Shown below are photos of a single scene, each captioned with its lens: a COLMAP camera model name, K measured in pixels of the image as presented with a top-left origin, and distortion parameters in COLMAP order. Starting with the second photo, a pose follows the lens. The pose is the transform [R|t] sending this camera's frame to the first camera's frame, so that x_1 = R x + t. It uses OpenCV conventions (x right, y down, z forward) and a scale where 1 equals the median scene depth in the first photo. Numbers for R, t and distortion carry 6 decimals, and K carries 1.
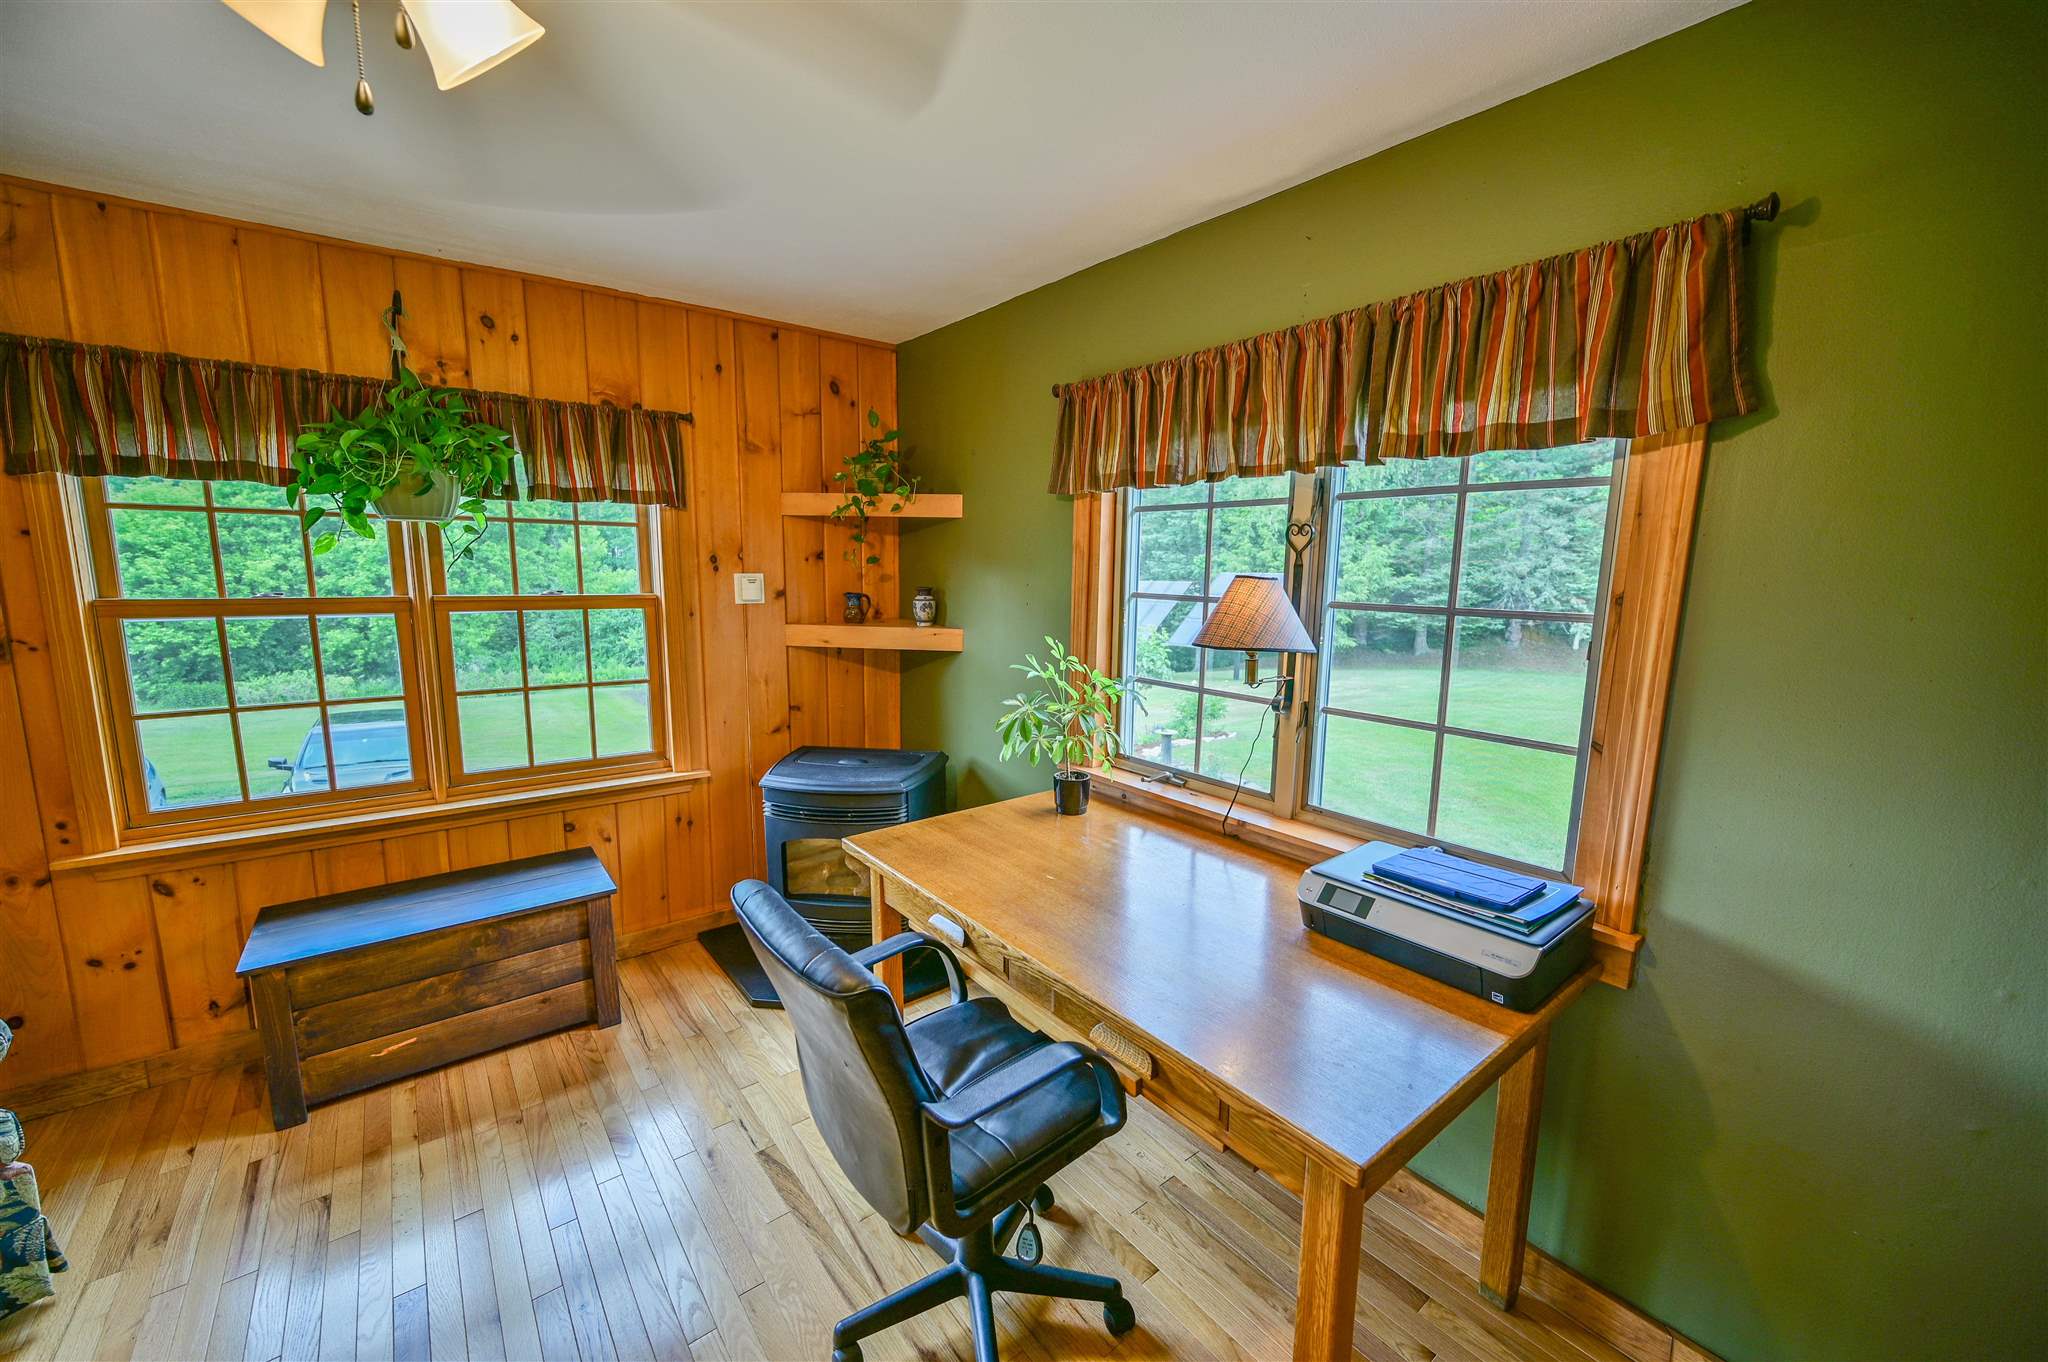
lens RADIAL K [[810.7, 0, 1024.7], [0, 810.7, 688.0], [0, 0, 1]] dist [-0.002624, 0.000741]
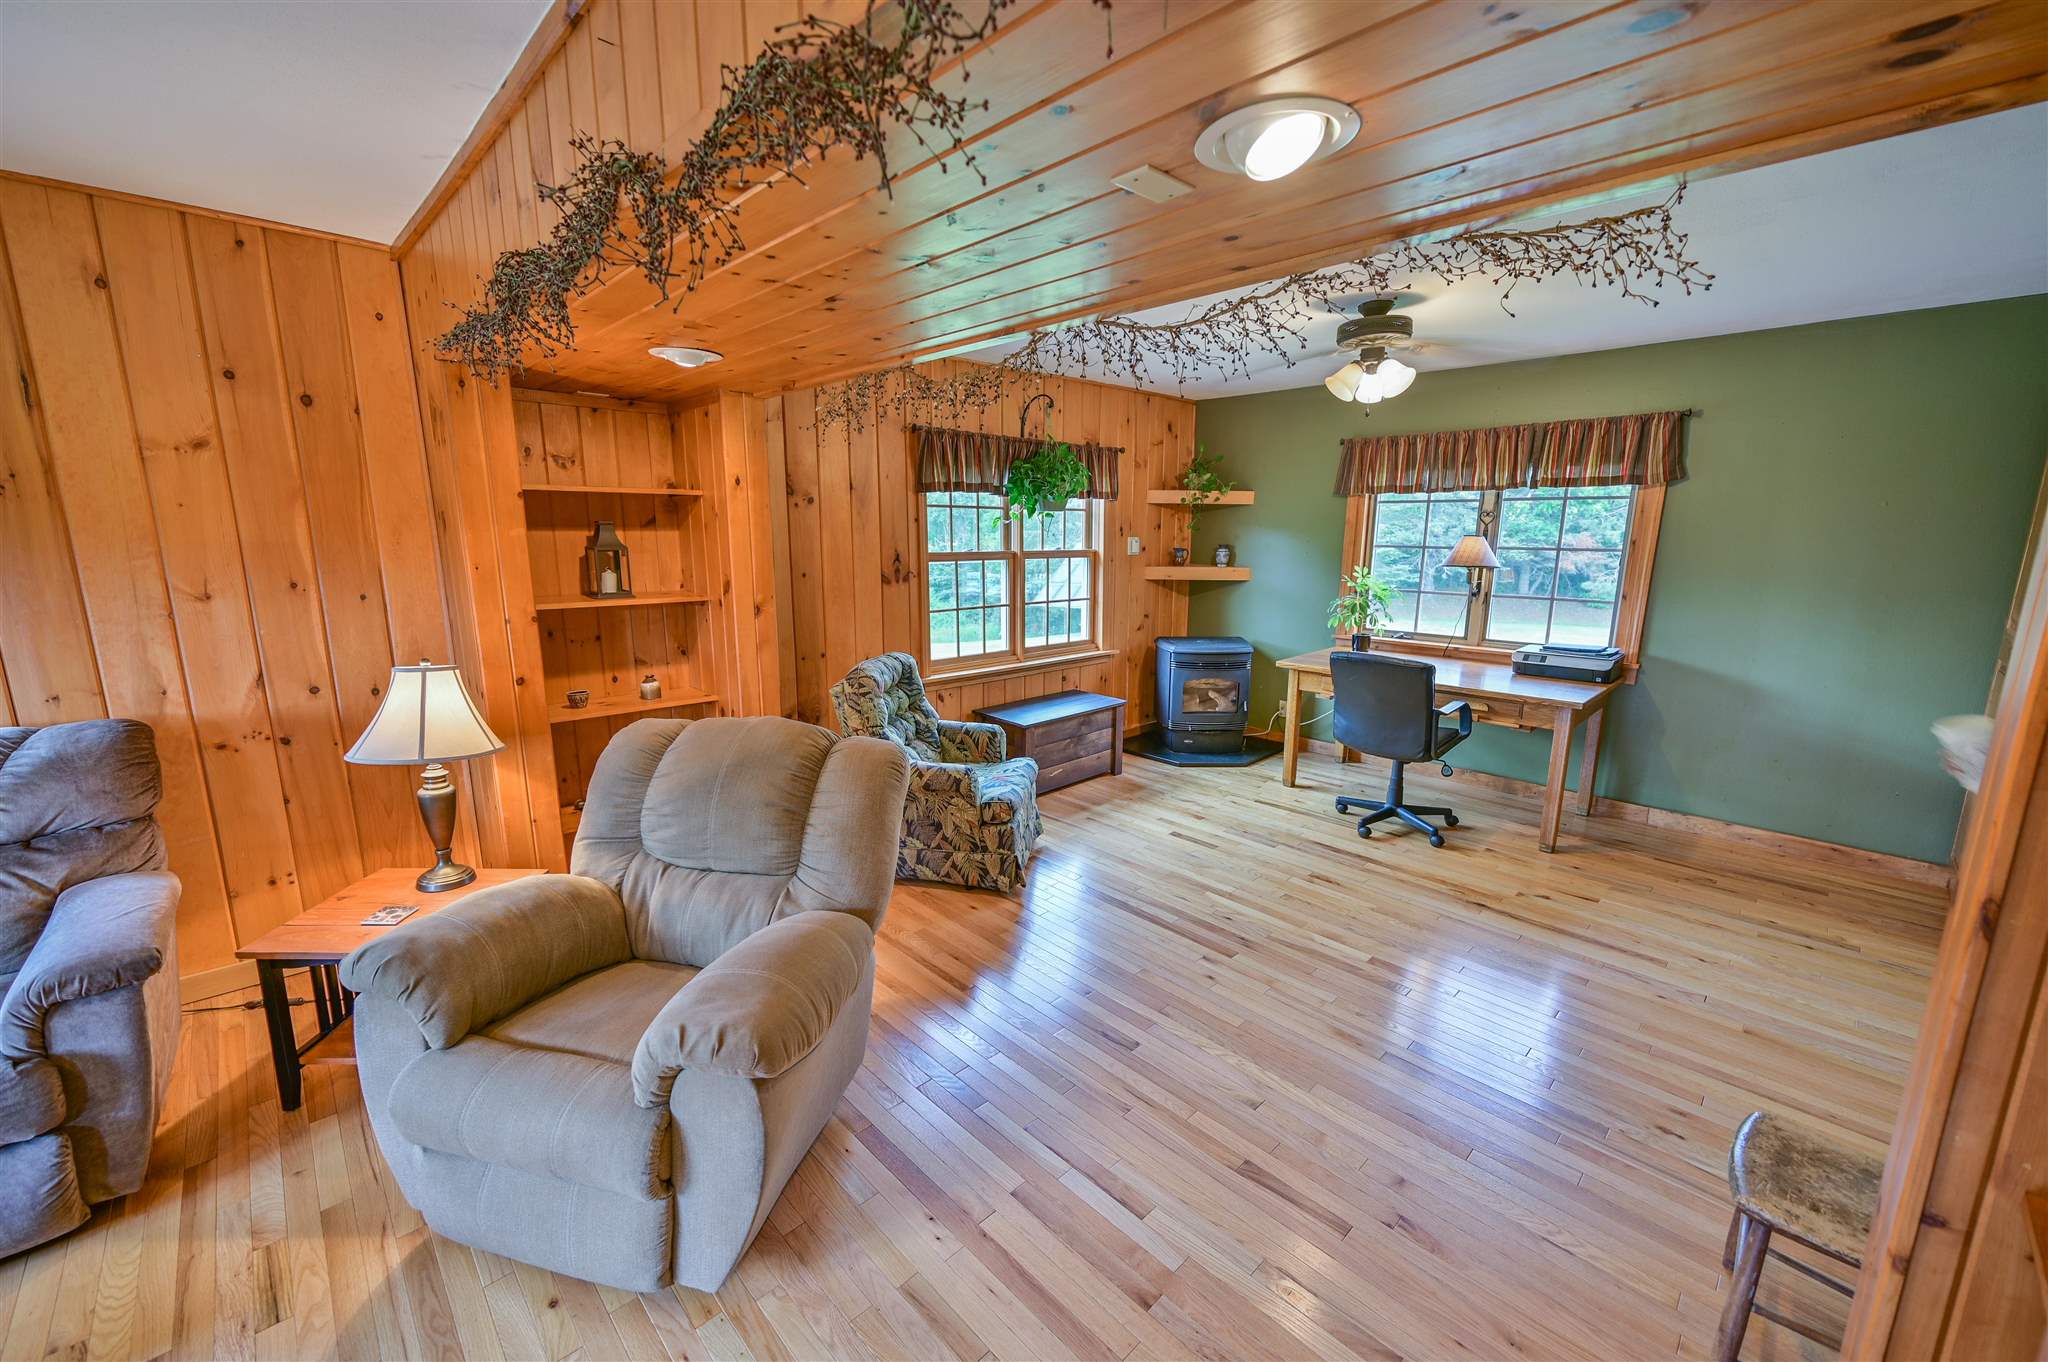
lens RADIAL K [[810.7, 0, 1024.6], [0, 810.7, 687.8], [0, 0, 1]] dist [-0.002624, 0.000741]
pose [[0.994792, -0.028564, 0.097838, -1.008966], [0.024264, 0.998698, 0.044862, 0.132311], [-0.098992, -0.042254, 0.994191, -0.973061]]
